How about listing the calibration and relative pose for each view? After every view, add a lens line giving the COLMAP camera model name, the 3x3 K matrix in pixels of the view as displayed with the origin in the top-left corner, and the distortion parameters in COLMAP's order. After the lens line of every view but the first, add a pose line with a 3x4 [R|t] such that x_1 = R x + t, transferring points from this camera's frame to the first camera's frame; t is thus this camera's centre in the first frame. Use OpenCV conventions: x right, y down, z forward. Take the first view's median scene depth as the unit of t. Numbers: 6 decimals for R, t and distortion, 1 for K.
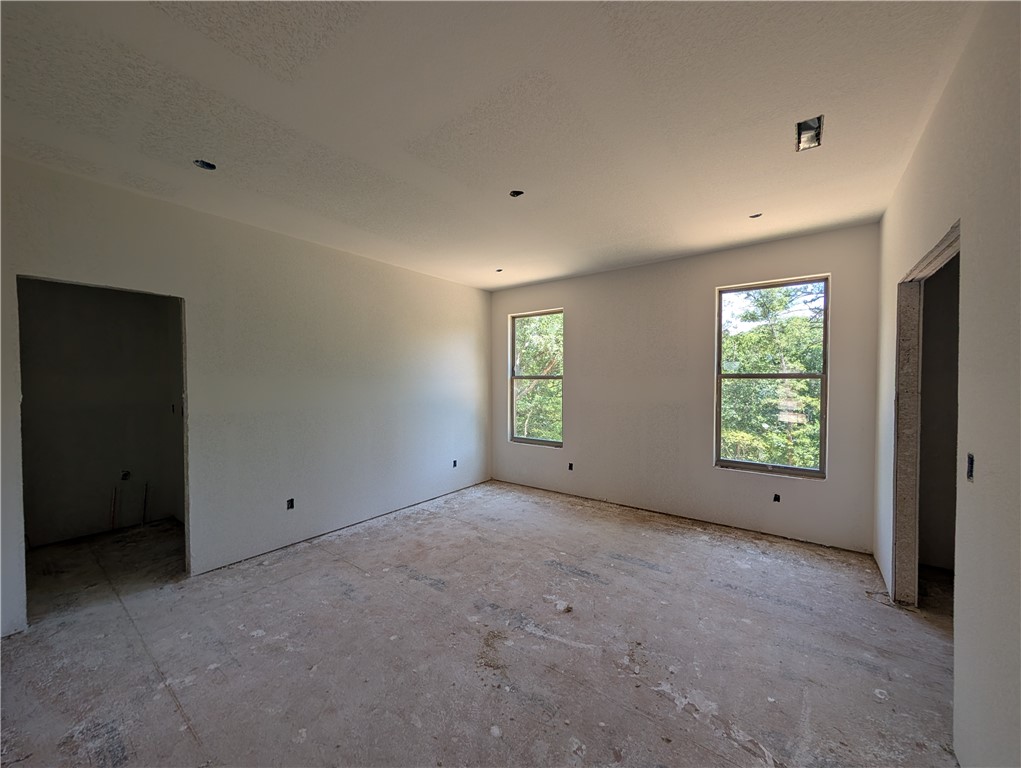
lens RADIAL K [[385.0, 0, 502.5], [0, 385.0, 389.6], [0, 0, 1]] dist [0.000551, 0.000102]
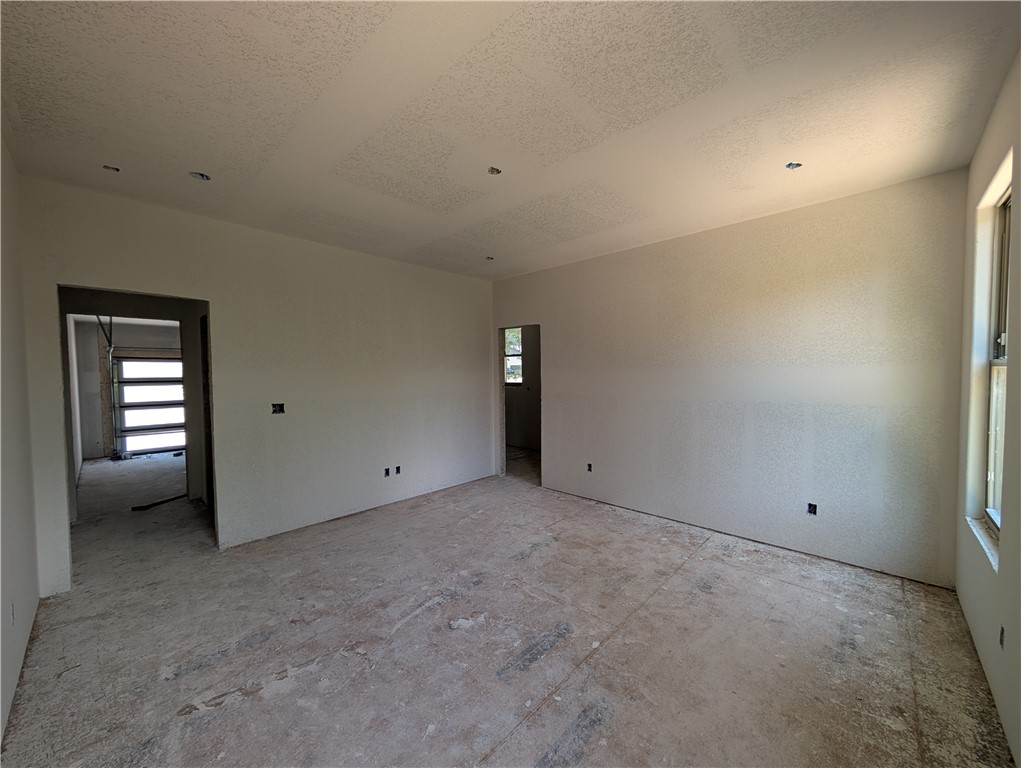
lens RADIAL K [[385.0, 0, 519.5], [0, 385.0, 384.6], [0, 0, 1]] dist [0.000551, 0.000102]
pose [[-0.085569, 0.033841, -0.995757, 0.721035], [-0.018363, 0.999200, 0.035536, -0.019792], [0.996163, 0.021326, -0.084879, 0.846880]]
